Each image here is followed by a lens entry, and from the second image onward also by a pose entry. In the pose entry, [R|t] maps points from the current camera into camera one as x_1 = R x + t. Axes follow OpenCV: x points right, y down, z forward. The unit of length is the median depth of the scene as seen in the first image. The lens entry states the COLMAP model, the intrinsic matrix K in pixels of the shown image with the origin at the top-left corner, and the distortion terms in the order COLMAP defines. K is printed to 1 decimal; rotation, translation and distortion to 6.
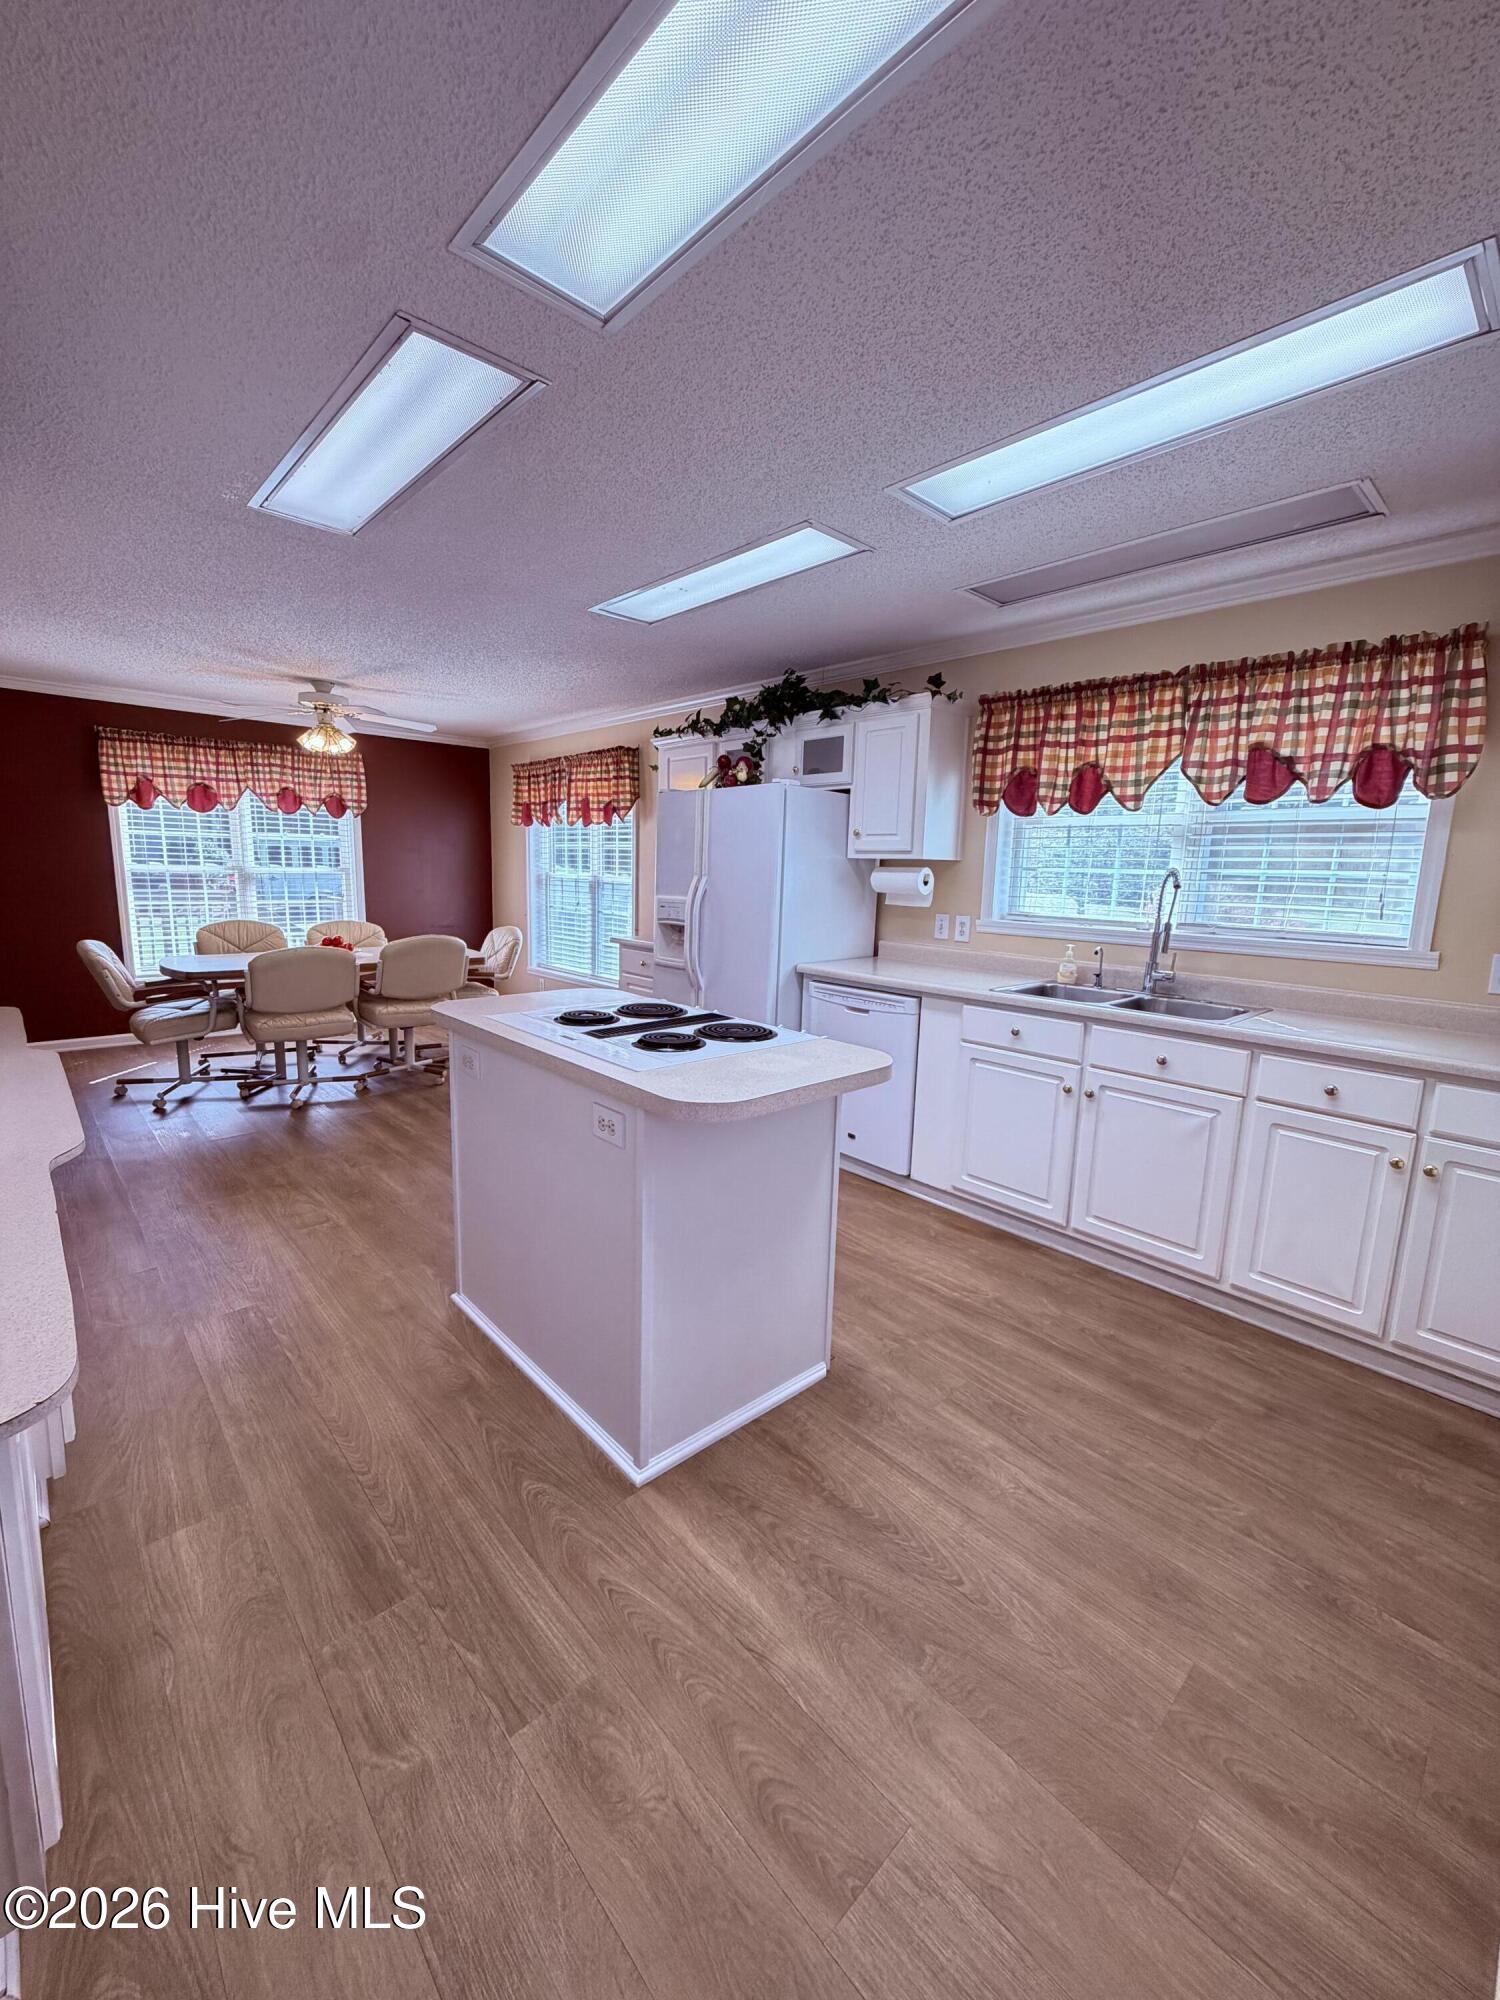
lens RADIAL K [[799.7, 0, 753.7], [0, 799.7, 1001.2], [0, 0, 1]] dist [-0.000873, 0.000105]
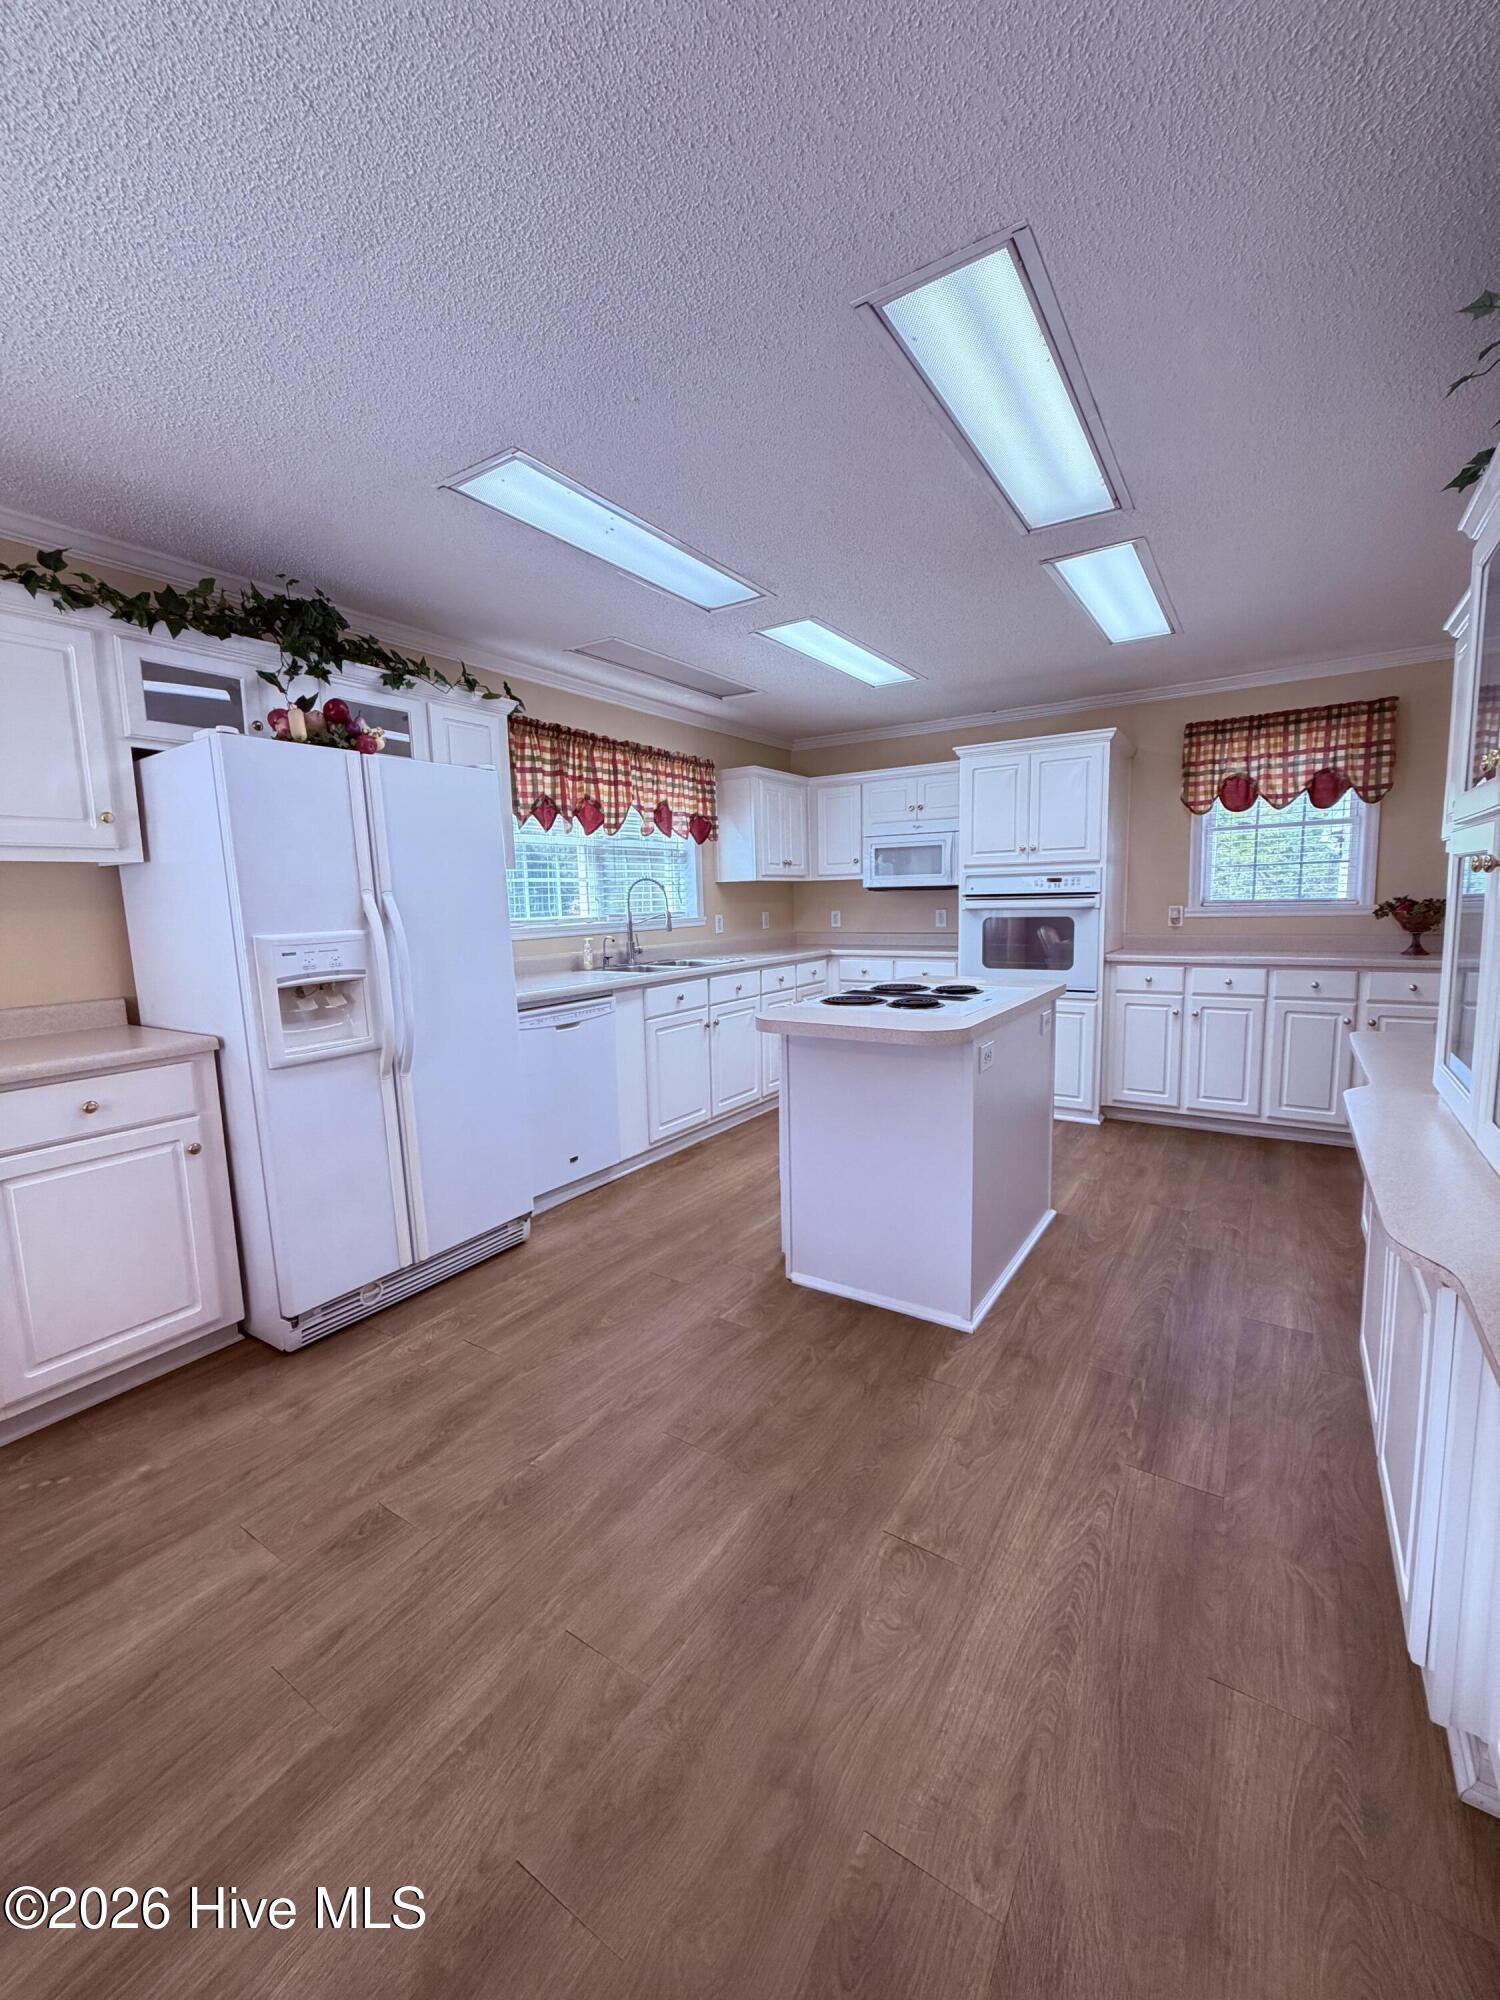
lens RADIAL K [[799.7, 0, 755.2], [0, 799.7, 997.6], [0, 0, 1]] dist [-0.000873, 0.000105]
pose [[-0.239713, -0.140909, 0.960564, -0.984997], [0.180136, 0.965775, 0.186627, -0.187073], [-0.953986, 0.217769, -0.206126, 1.151094]]
